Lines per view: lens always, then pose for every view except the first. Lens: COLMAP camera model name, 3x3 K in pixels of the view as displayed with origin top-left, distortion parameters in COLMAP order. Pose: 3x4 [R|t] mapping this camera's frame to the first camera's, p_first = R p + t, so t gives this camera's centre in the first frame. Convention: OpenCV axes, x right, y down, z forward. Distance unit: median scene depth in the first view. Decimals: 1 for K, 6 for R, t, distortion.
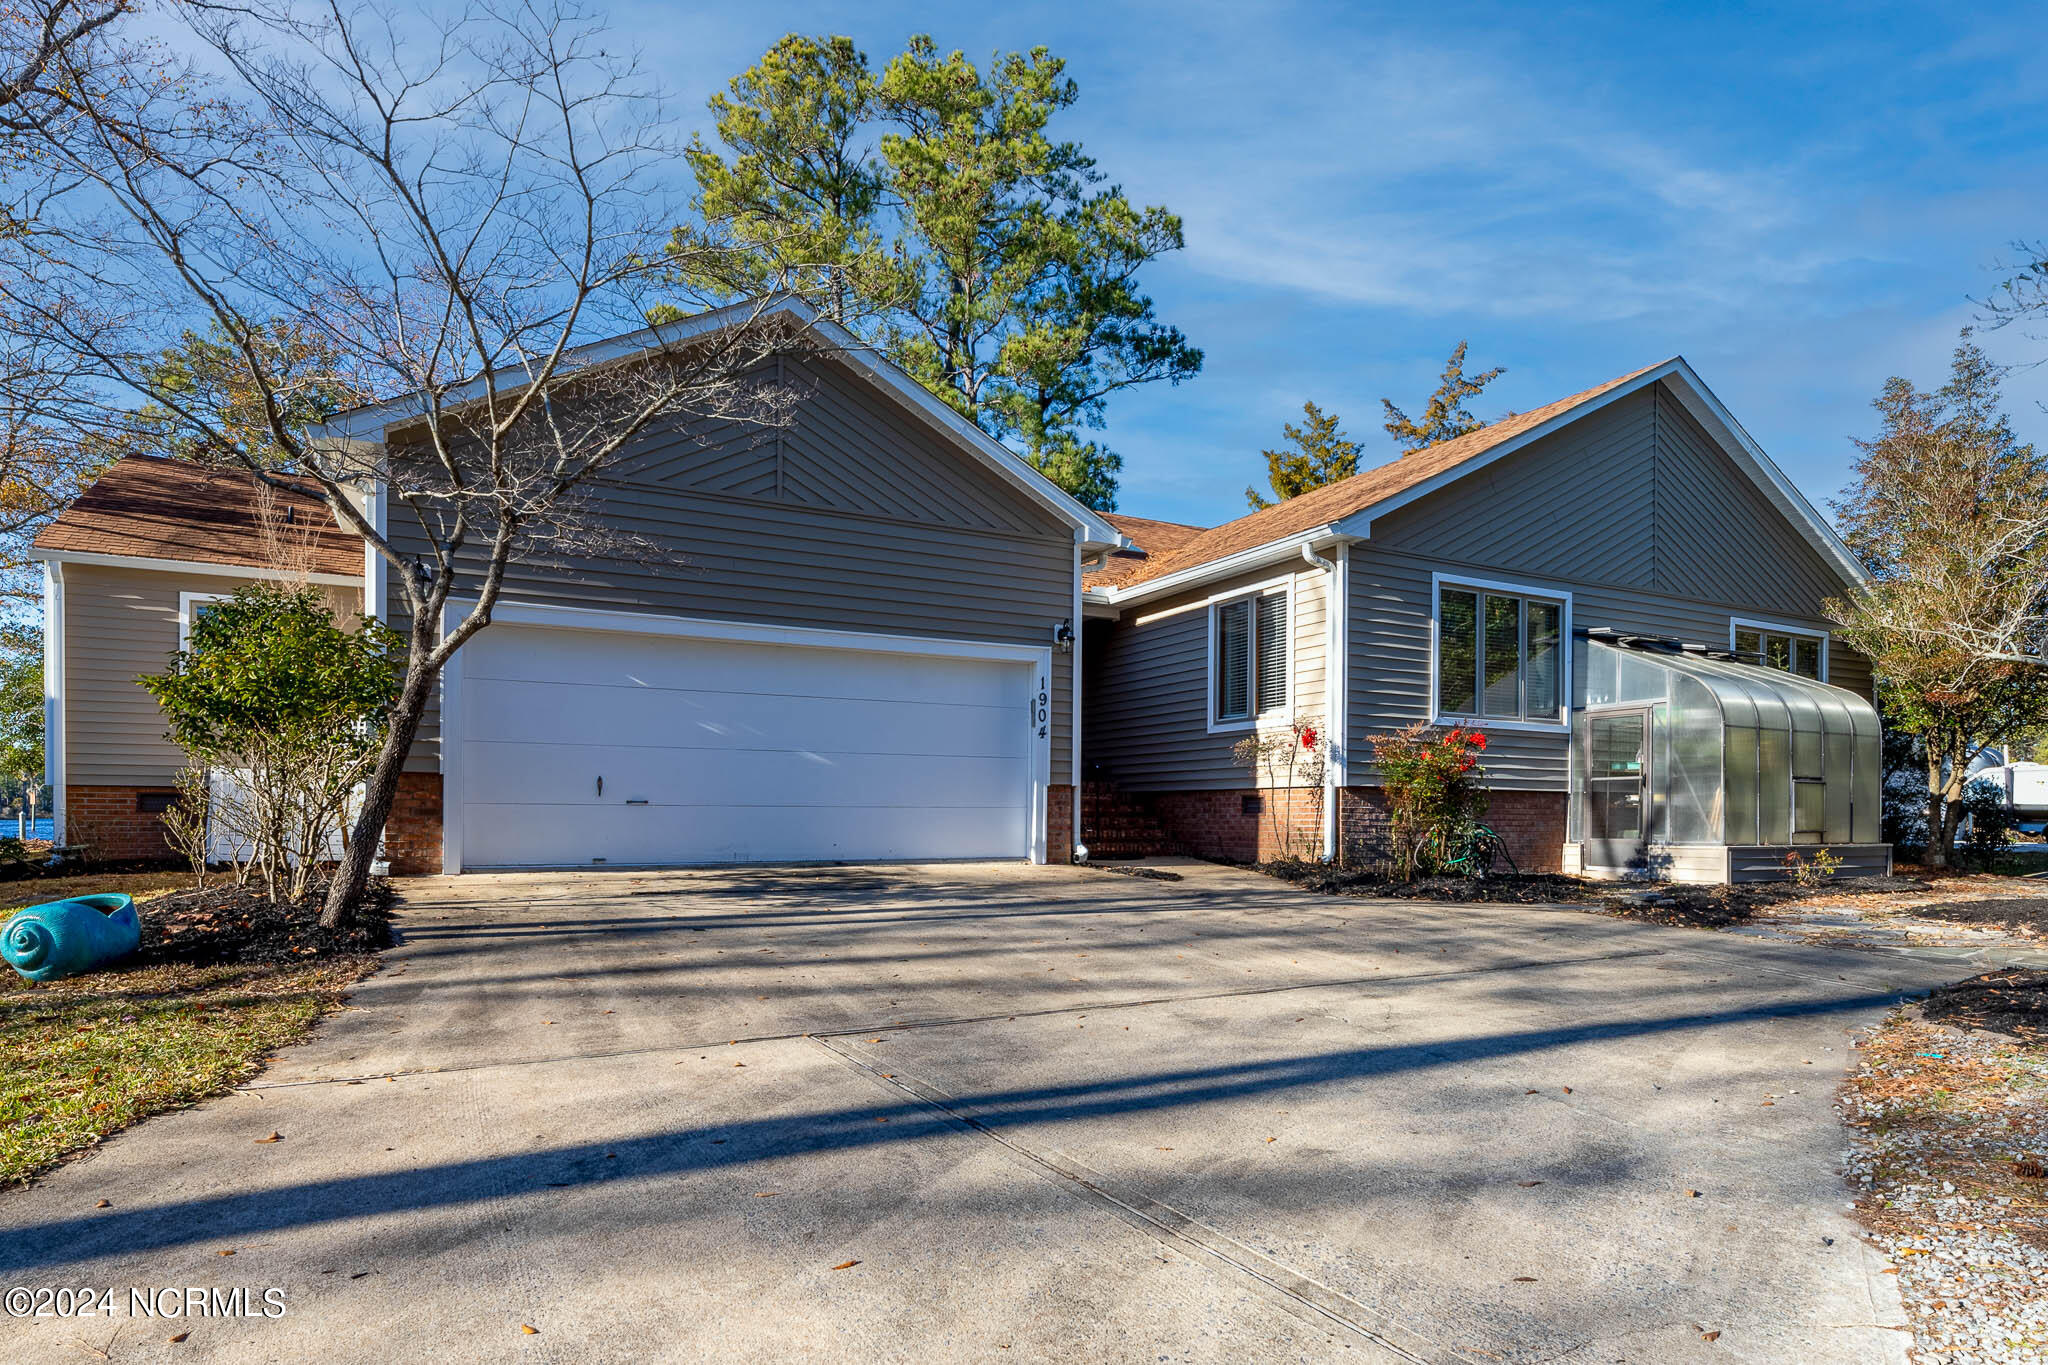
lens RADIAL K [[1158.8, 0, 1041.8], [0, 1158.8, 821.1], [0, 0, 1]] dist [0.003713, -0.002853]
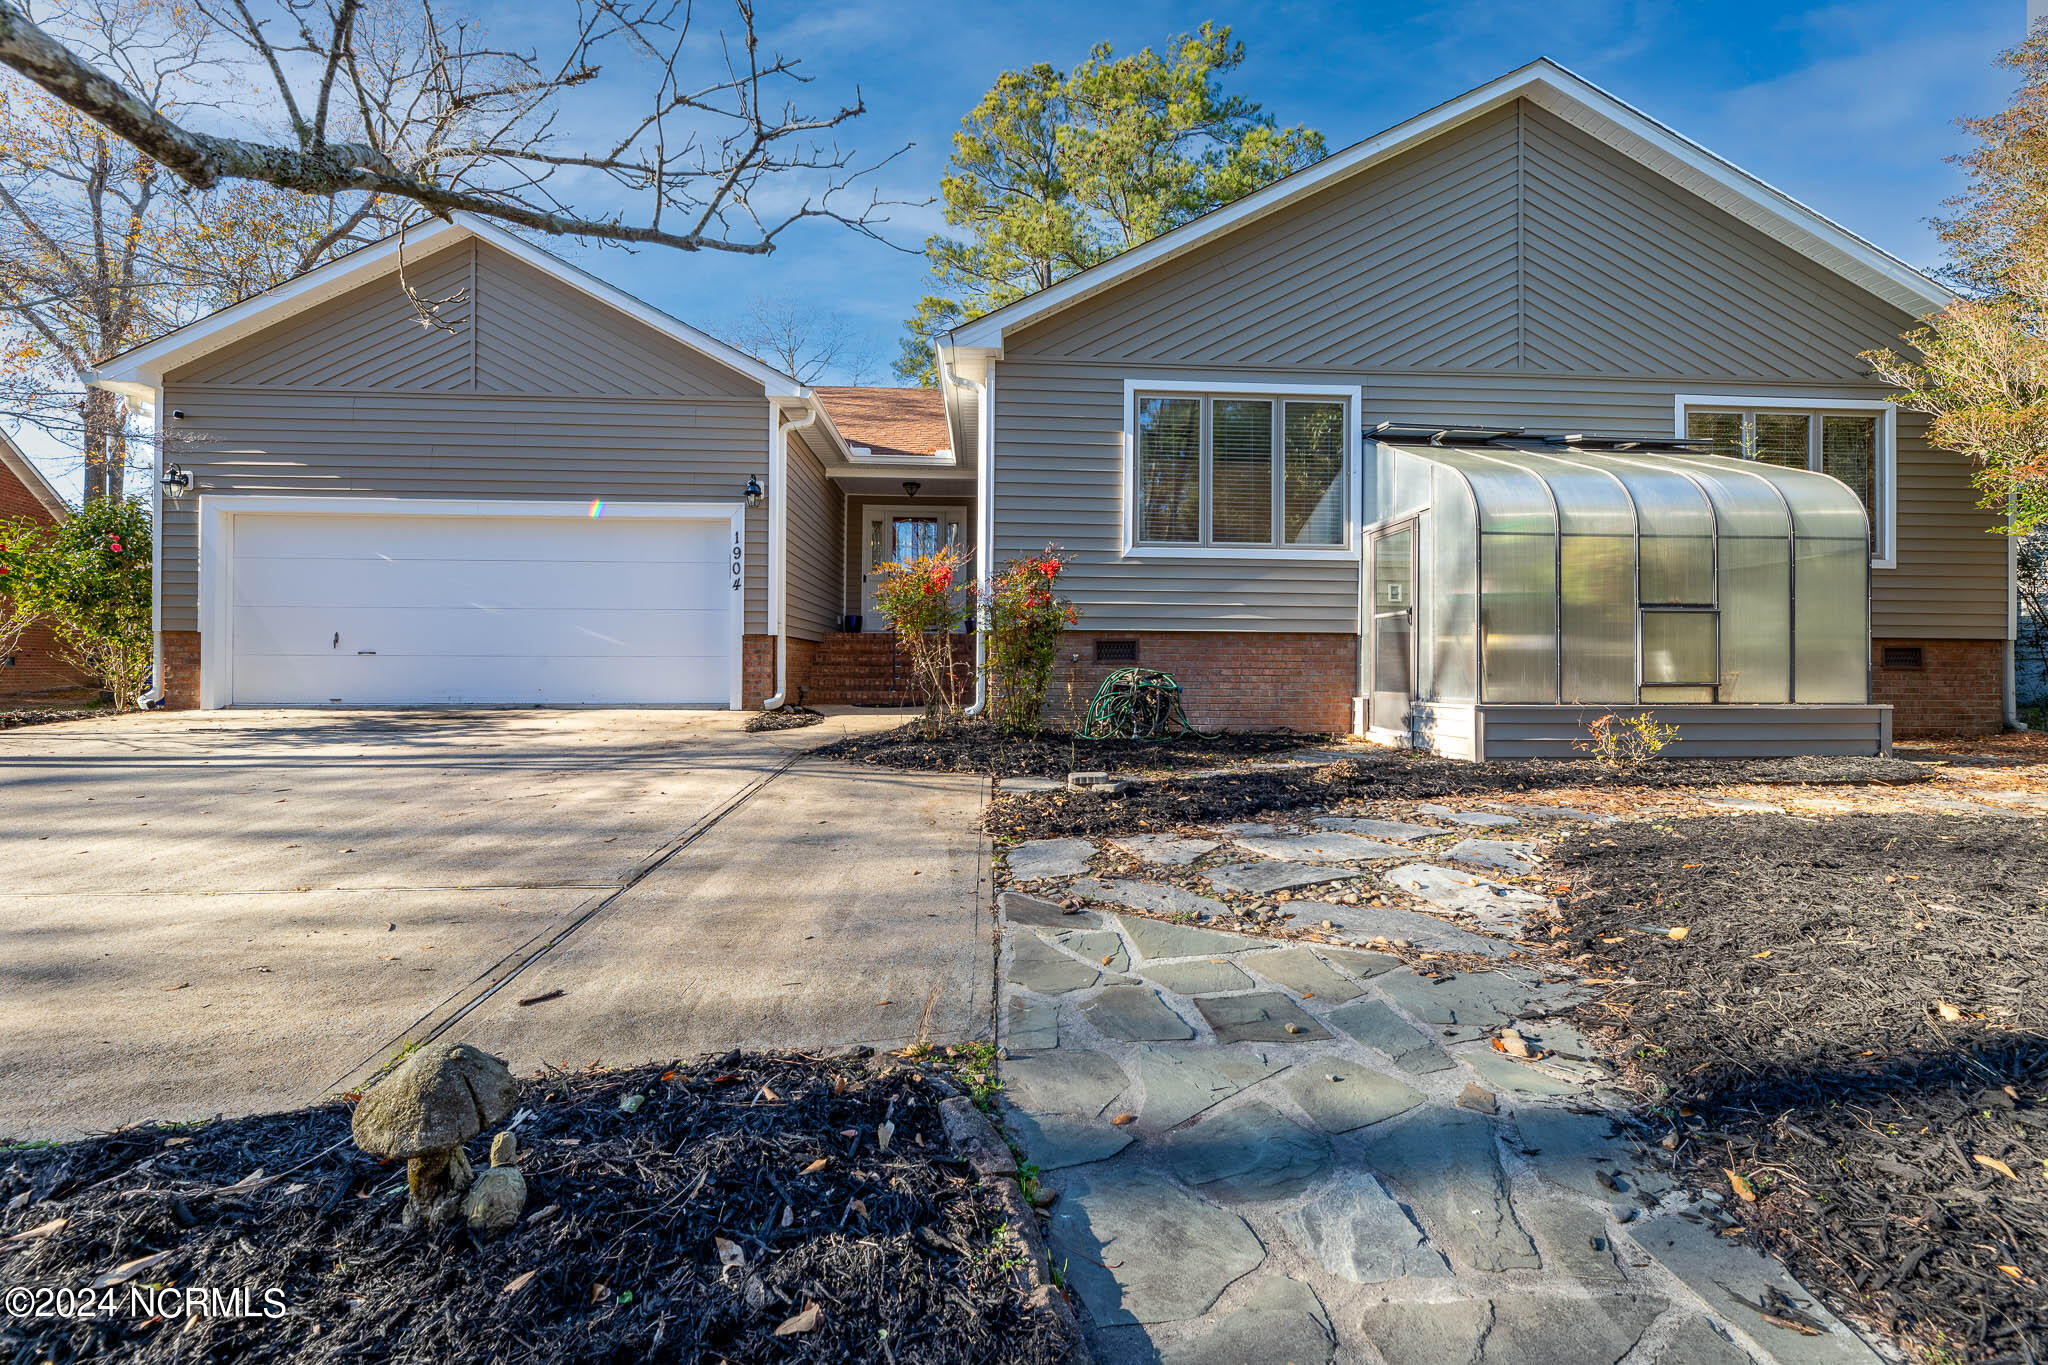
lens RADIAL K [[839.4, 0, 1023.7], [0, 839.4, 667.0], [0, 0, 1]] dist [-0.001214, 0.000504]
pose [[0.905109, -0.002666, -0.425172, 0.500069], [-0.001487, 0.999954, -0.009436, 0.003979], [0.425178, 0.009173, 0.905063, 0.382264]]
